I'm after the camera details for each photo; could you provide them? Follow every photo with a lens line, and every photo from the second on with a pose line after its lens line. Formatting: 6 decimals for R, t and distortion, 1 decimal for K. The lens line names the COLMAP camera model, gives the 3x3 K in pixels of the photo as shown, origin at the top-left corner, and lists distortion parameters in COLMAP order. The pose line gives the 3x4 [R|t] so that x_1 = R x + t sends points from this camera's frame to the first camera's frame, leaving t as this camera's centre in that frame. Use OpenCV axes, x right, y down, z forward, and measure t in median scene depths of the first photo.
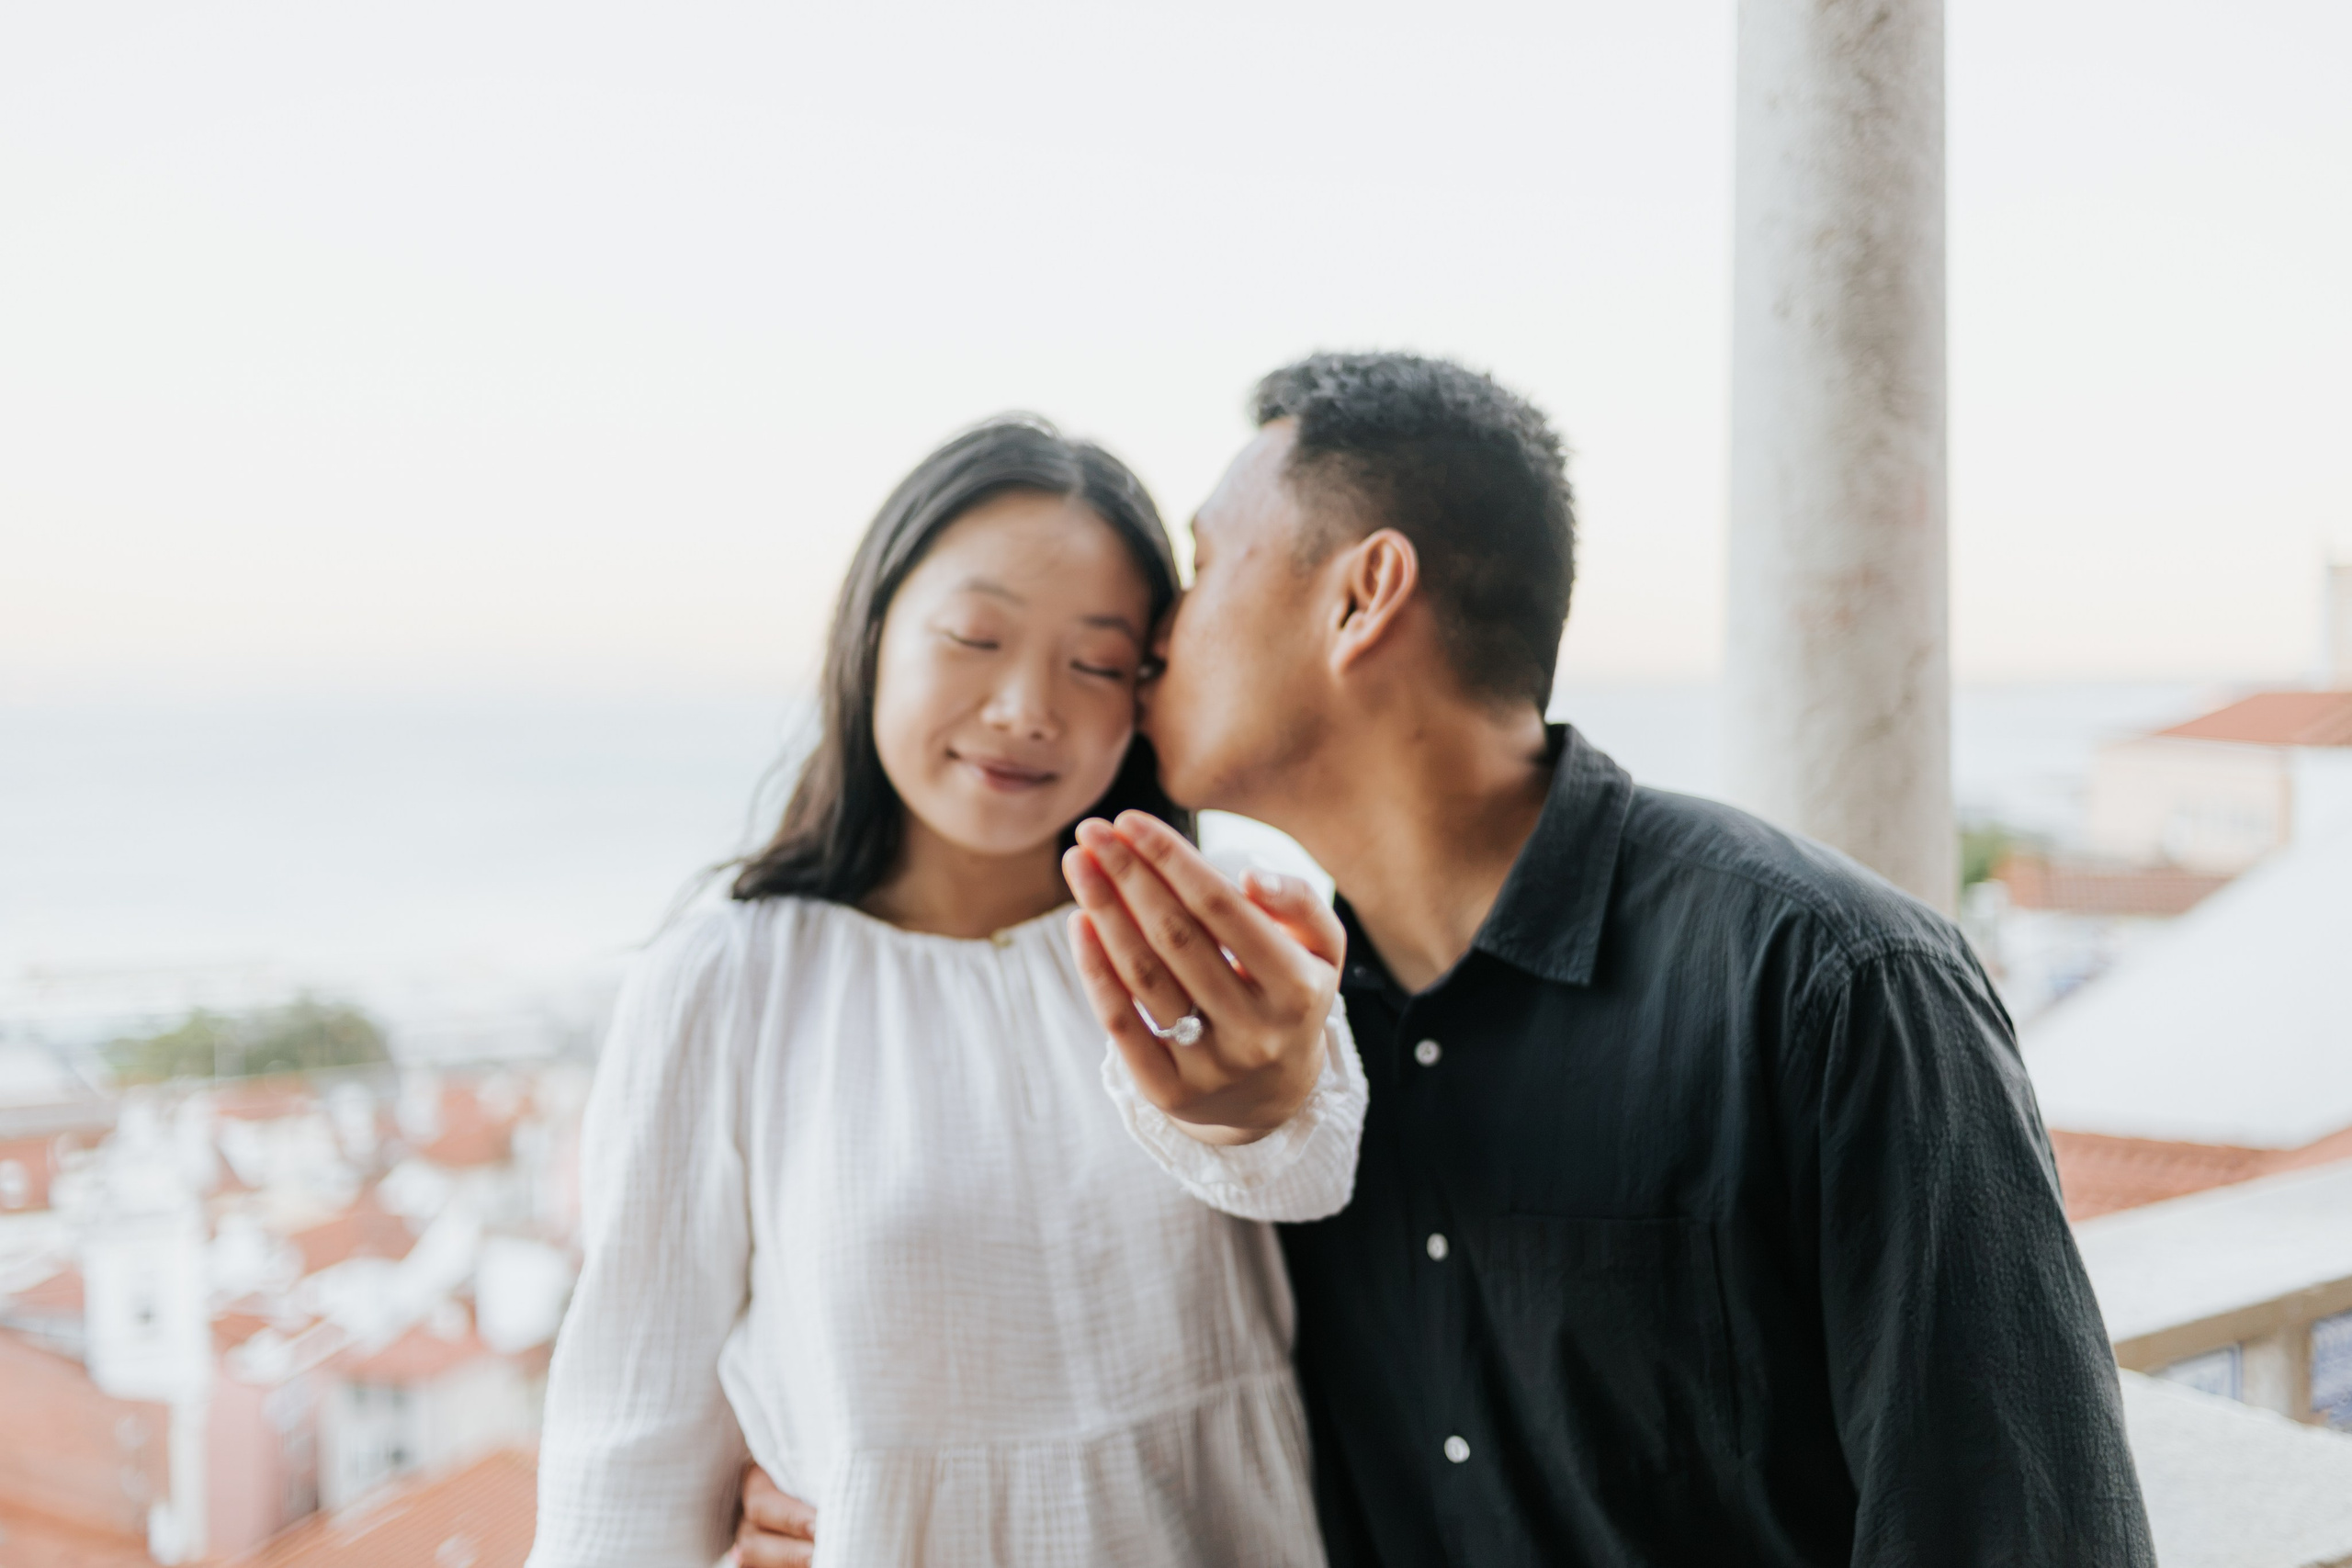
lens RADIAL K [[2298.1, 0, 1176.0], [0, 2298.1, 784.0], [0, 0, 1]] dist [0.006669, -0.002783]
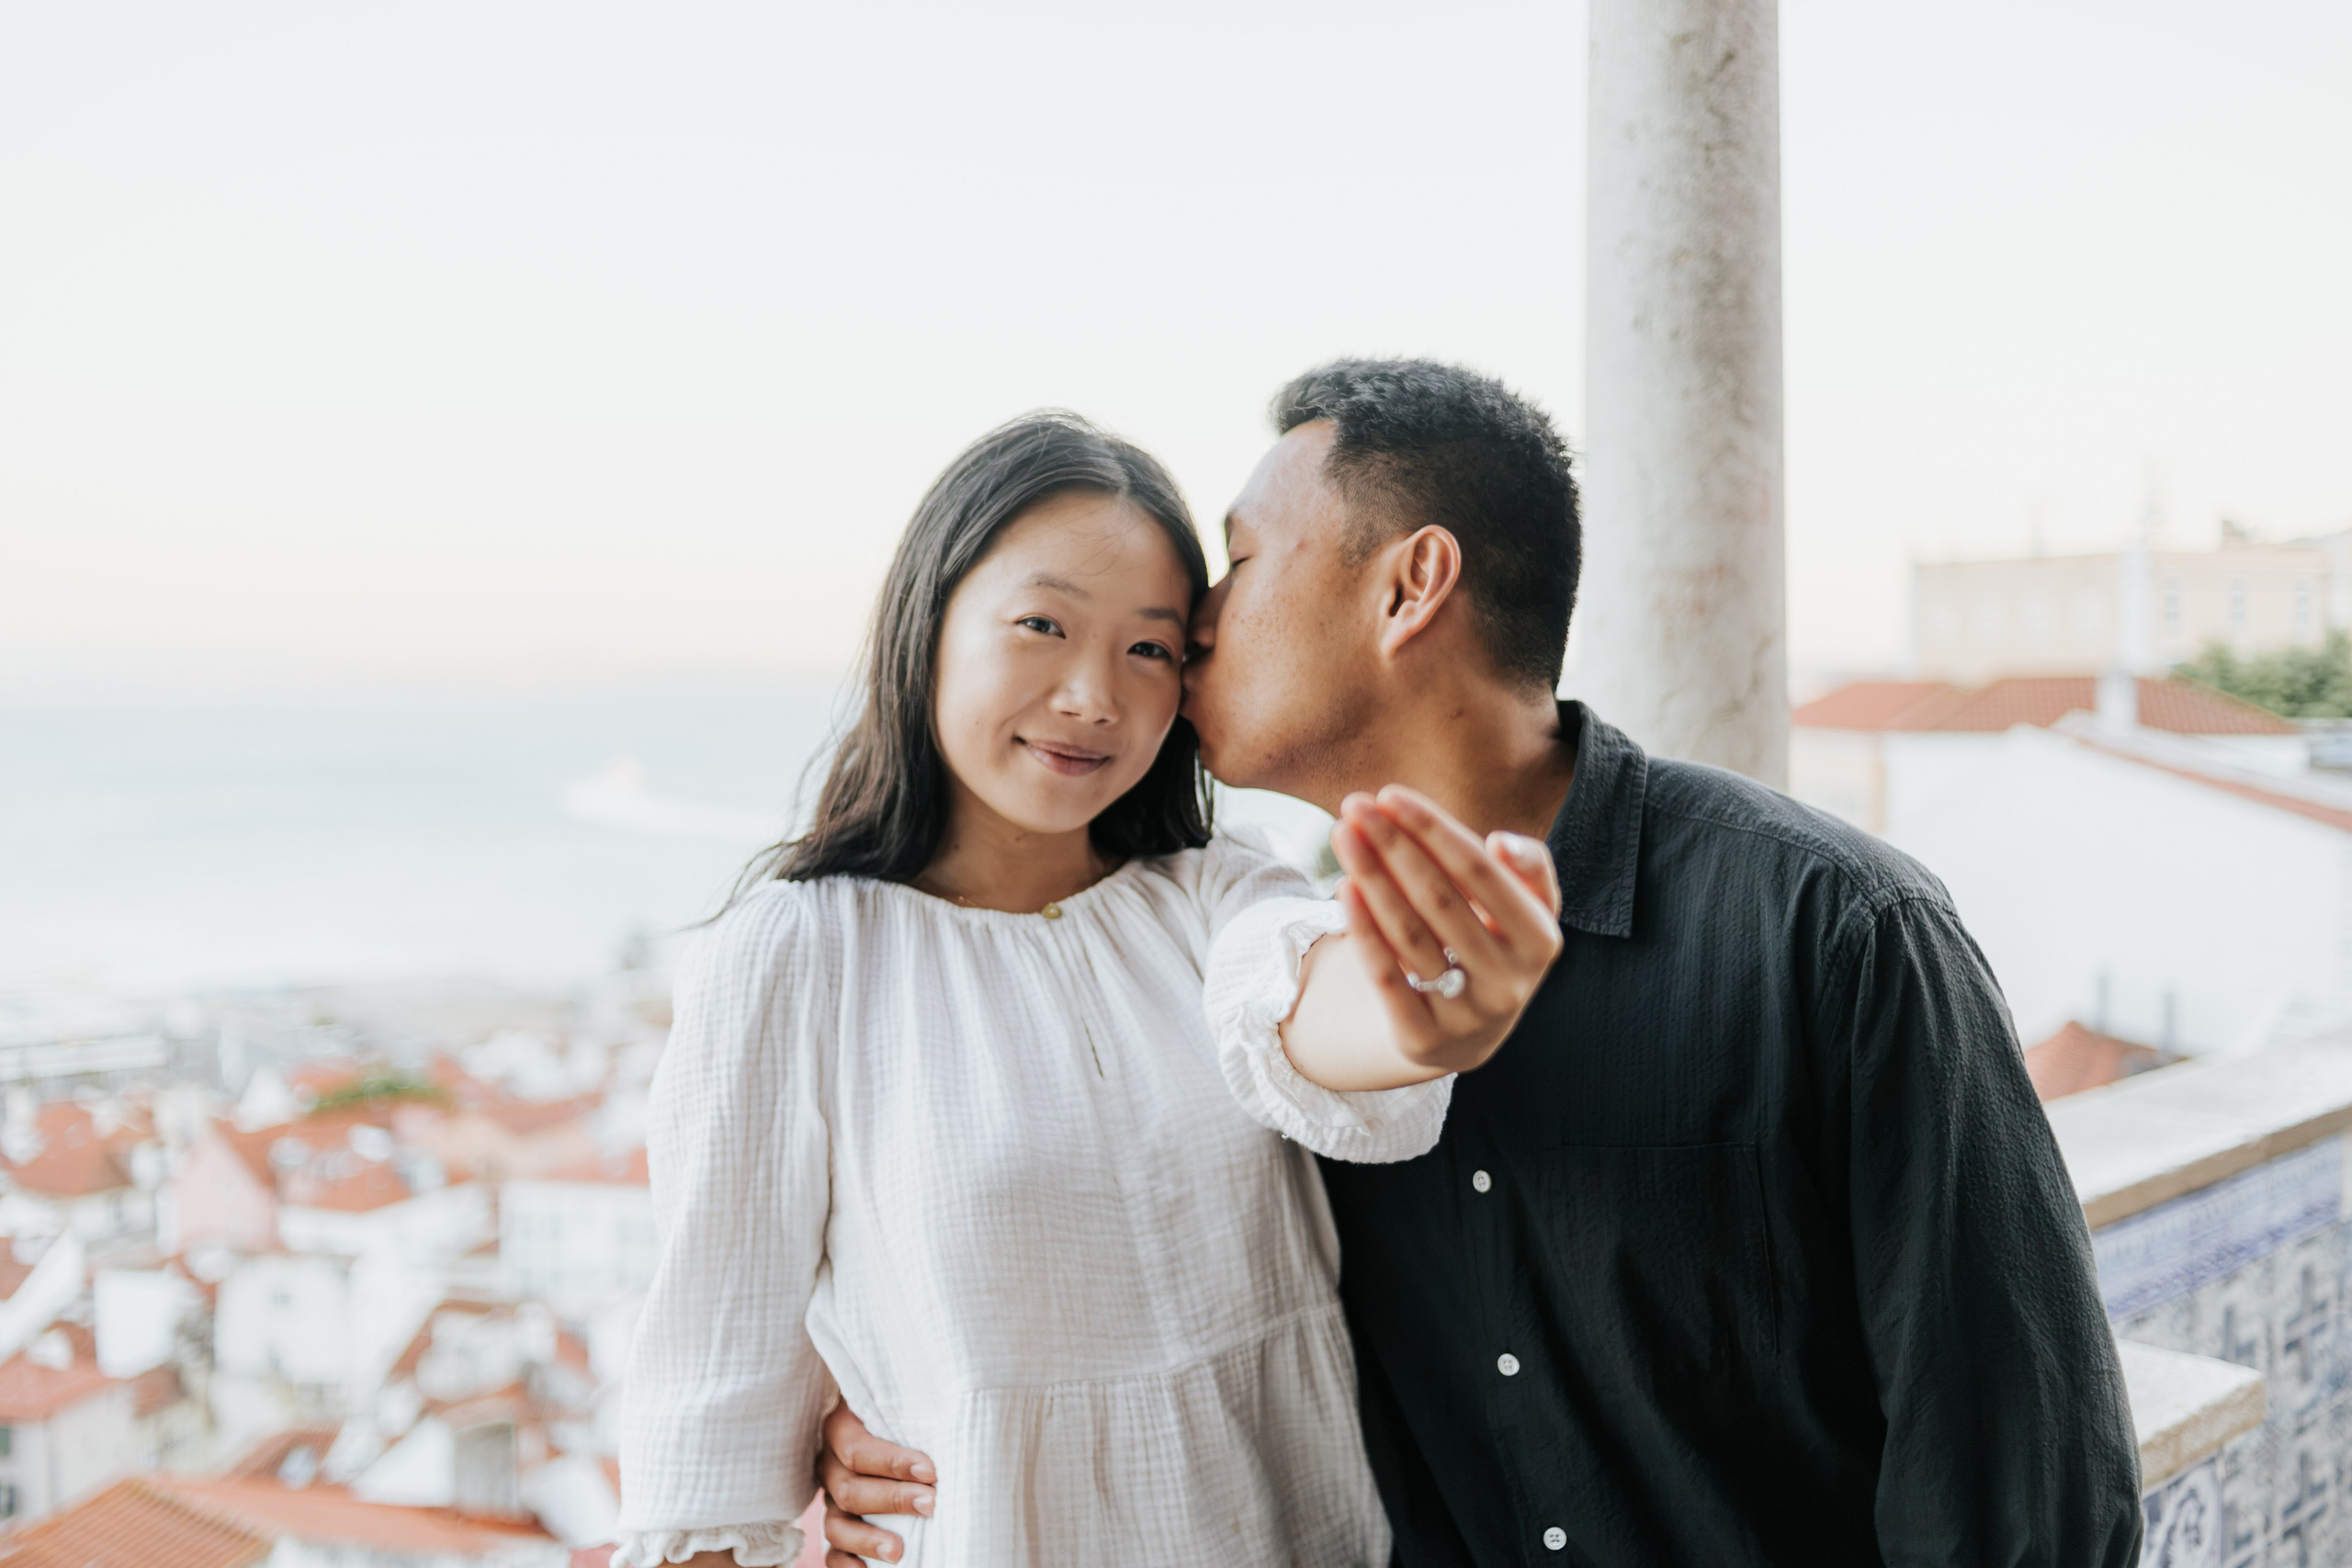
lens RADIAL K [[2282.8, 0, 1176.0], [0, 2282.8, 784.0], [0, 0, 1]] dist [-0.004287, 0.003592]
pose [[0.989897, -0.013513, 0.141141, -0.177870], [0.013355, 0.999909, 0.002068, 0.008275], [-0.141156, -0.000162, 0.989987, -0.051585]]
